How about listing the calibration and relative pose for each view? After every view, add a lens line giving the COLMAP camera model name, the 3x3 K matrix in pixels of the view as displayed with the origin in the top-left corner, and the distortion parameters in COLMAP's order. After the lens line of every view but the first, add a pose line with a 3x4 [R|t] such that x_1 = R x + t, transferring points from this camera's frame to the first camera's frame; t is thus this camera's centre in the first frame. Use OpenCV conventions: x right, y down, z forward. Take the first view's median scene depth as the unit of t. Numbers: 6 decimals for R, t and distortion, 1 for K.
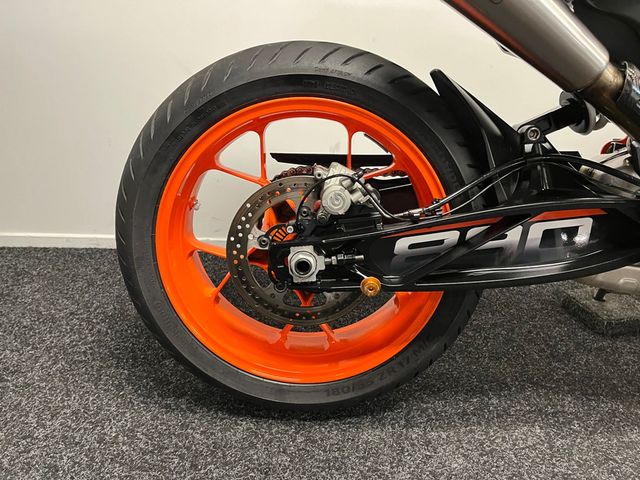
lens RADIAL K [[491.9, 0, 324.5], [0, 491.9, 238.2], [0, 0, 1]] dist [0.087817, -0.129887]
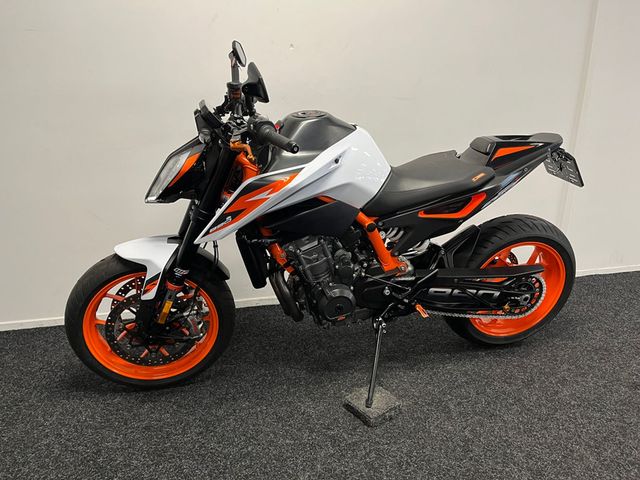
lens RADIAL K [[491.9, 0, 320.7], [0, 491.9, 238.9], [0, 0, 1]] dist [0.087817, -0.129887]
pose [[0.976354, -0.093209, 0.195053, 0.218629], [0.104907, 0.993199, -0.050506, -0.154016], [-0.189019, 0.069774, 0.979491, -1.318648]]
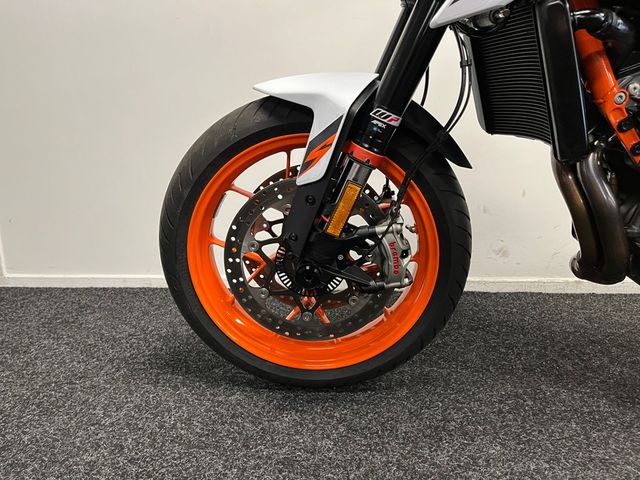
lens RADIAL K [[491.9, 0, 313.6], [0, 491.9, 236.1], [0, 0, 1]] dist [0.087817, -0.129887]
pose [[0.996719, -0.025280, -0.076889, -0.017333], [0.012237, 0.986118, -0.165594, 0.171648], [0.080008, 0.164110, 0.983192, -0.118301]]
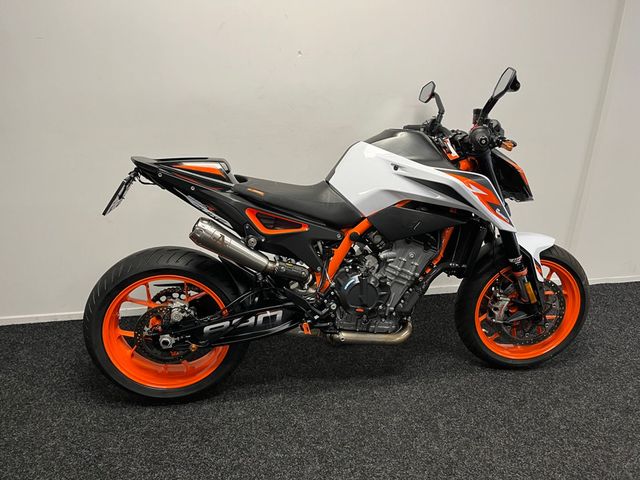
lens RADIAL K [[491.9, 0, 321.1], [0, 491.9, 240.6], [0, 0, 1]] dist [0.087817, -0.129887]
pose [[0.987135, -0.073753, 0.141862, 0.351724], [0.072960, 0.997276, 0.010790, -0.364401], [-0.142271, -0.000301, 0.989828, -1.374192]]
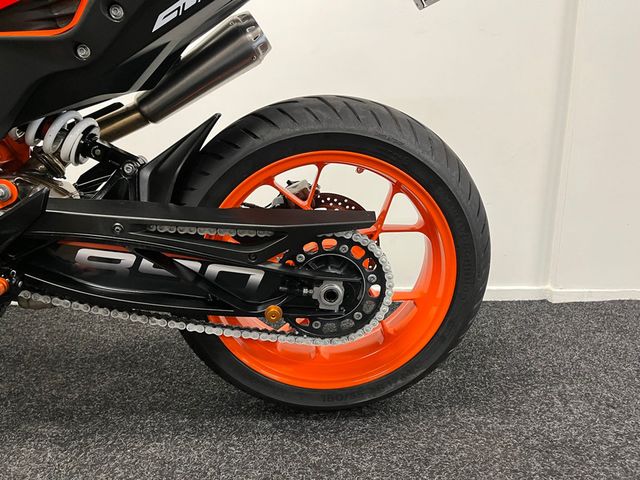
lens RADIAL K [[491.9, 0, 320.3], [0, 491.9, 236.1], [0, 0, 1]] dist [0.087817, -0.129887]
pose [[0.999350, -0.030871, 0.018604, 1.620829], [0.033539, 0.985505, -0.166297, 0.169422], [-0.013201, 0.166813, 0.985900, -0.070702]]
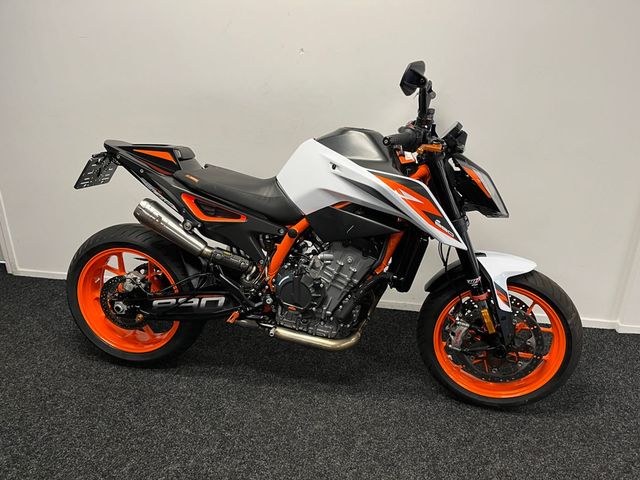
lens RADIAL K [[491.9, 0, 320.1], [0, 491.9, 244.8], [0, 0, 1]] dist [0.087817, -0.129887]
pose [[0.983720, 0.048190, -0.173127, 1.305085], [-0.048703, 0.998812, 0.001286, -0.306278], [0.172984, 0.007167, 0.984899, -1.340431]]
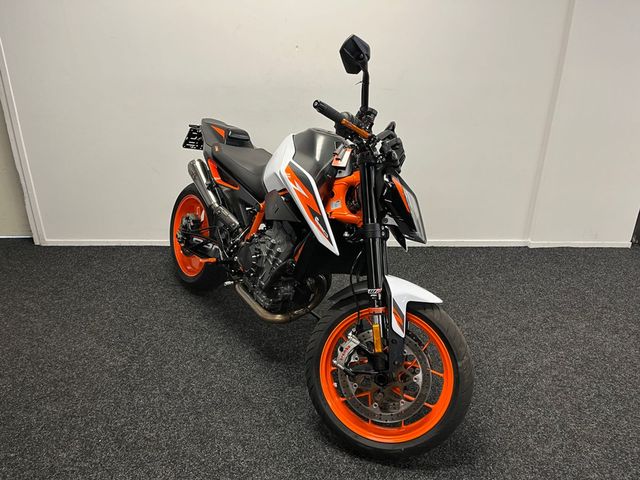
lens RADIAL K [[491.9, 0, 318.6], [0, 491.9, 242.0], [0, 0, 1]] dist [0.087817, -0.129887]
pose [[0.999667, -0.022400, -0.012845, 0.858552], [0.022755, 0.999342, 0.028235, -0.071874], [0.012204, -0.028518, 0.999519, -2.262652]]
